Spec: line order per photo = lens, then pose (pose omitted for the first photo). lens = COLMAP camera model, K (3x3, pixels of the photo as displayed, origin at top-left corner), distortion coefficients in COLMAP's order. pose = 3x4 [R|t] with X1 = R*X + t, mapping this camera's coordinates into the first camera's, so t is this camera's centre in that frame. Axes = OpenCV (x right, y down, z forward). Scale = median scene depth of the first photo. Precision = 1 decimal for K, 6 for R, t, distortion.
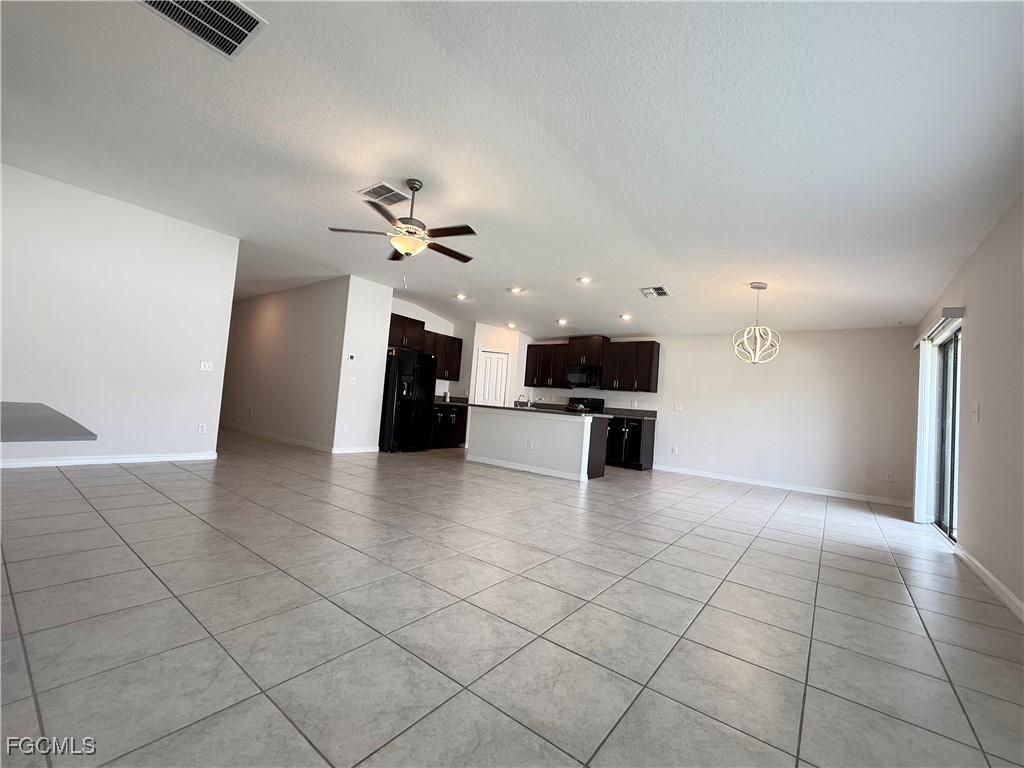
lens RADIAL K [[411.8, 0, 515.0], [0, 411.8, 386.6], [0, 0, 1]] dist [0.003421, 0.000247]
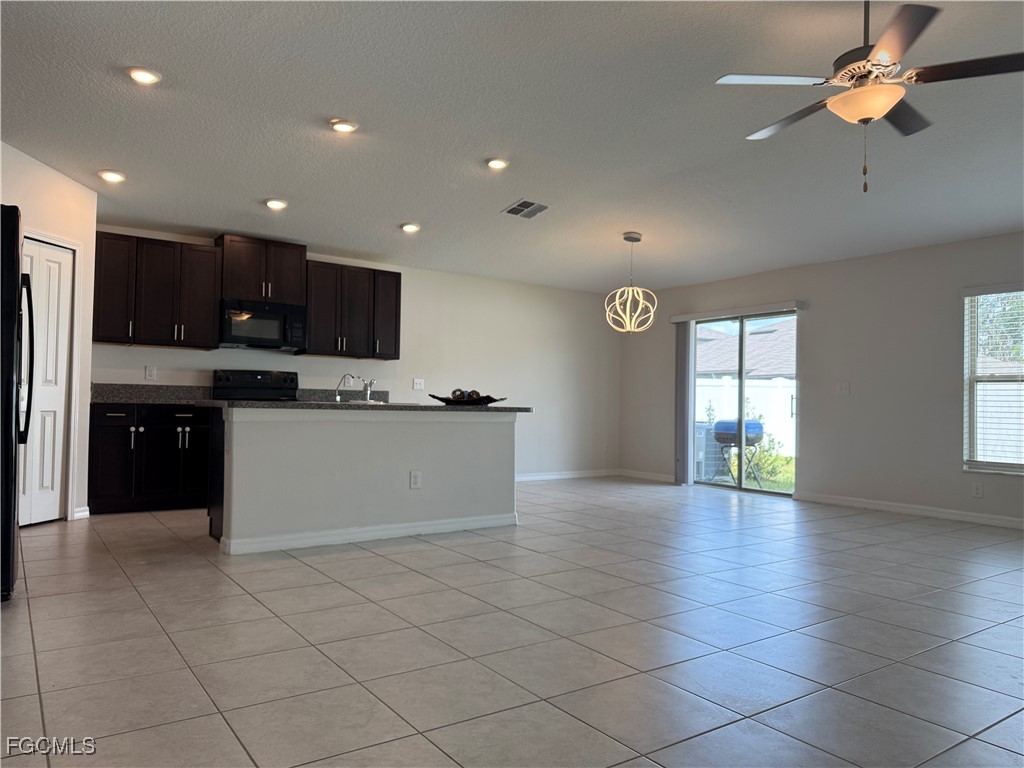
lens RADIAL K [[705.7, 0, 518.3], [0, 705.7, 395.3], [0, 0, 1]] dist [0.024495, -0.015671]
pose [[0.320975, -0.060481, 0.945155, -0.506876], [-0.040423, 0.996175, 0.077473, -0.019055], [-0.946225, -0.063072, 0.317302, 0.456479]]
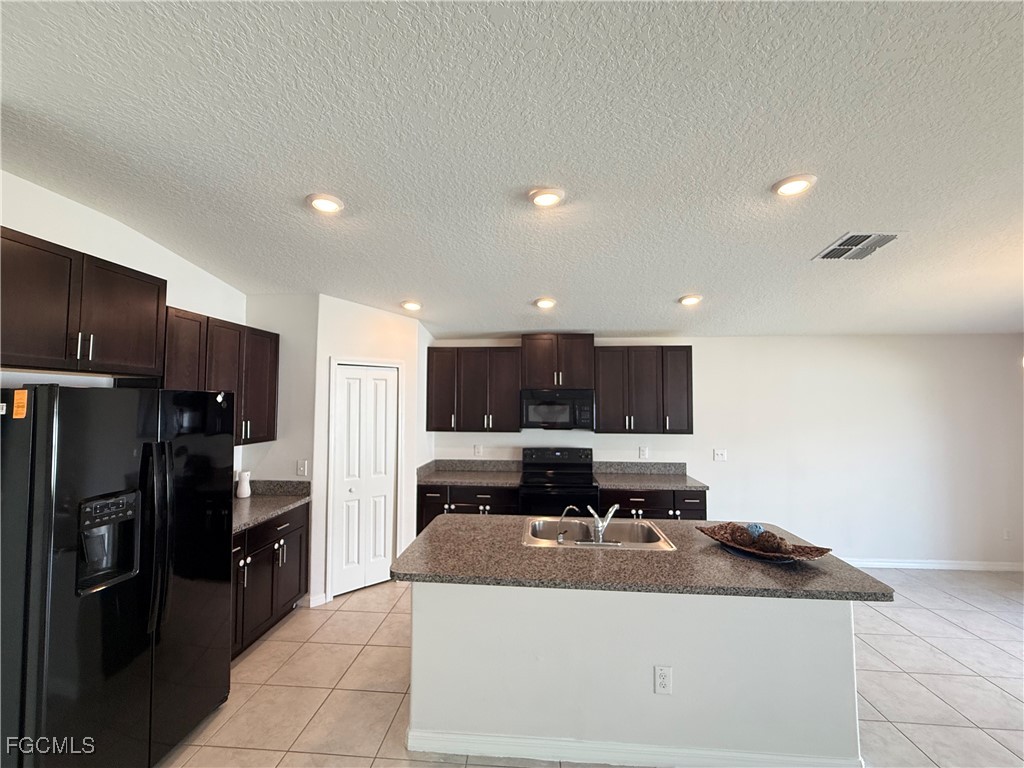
lens RADIAL K [[411.8, 0, 513.4], [0, 411.8, 387.6], [0, 0, 1]] dist [0.003421, 0.000247]
pose [[0.846470, -0.054247, 0.529665, -0.160328], [0.036359, 0.998363, 0.044143, -0.077405], [-0.531193, -0.018107, 0.847057, 0.574210]]
